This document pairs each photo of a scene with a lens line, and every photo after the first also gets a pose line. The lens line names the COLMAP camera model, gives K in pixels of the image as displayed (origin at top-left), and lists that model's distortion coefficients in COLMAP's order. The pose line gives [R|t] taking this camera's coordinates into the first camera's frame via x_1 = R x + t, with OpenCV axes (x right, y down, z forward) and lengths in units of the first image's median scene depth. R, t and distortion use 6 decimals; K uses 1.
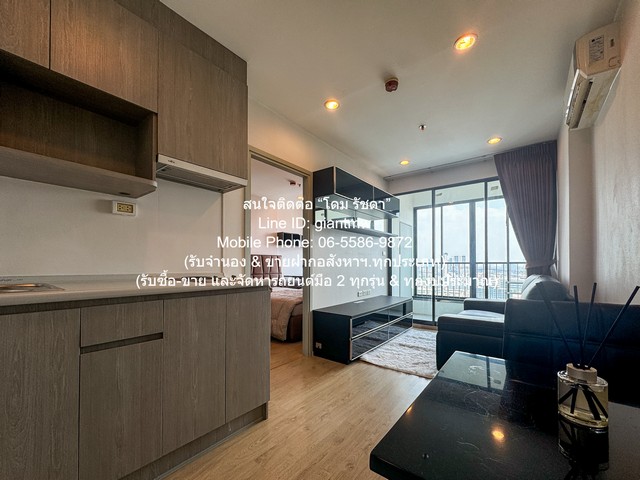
lens RADIAL K [[254.9, 0, 320.5], [0, 254.9, 261.2], [0, 0, 1]] dist [0.001344, 0.000459]
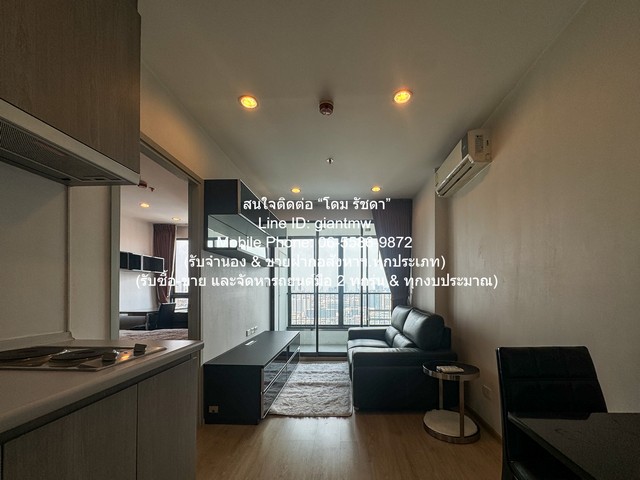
lens RADIAL K [[264.5, 0, 322.0], [0, 264.5, 286.7], [0, 0, 1]] dist [-0.000862, 0.000033]
pose [[0.819890, 0.000150, 0.572521, -0.195219], [-0.004801, 0.999967, 0.006613, -0.043690], [-0.572501, -0.008171, 0.819863, 0.168446]]
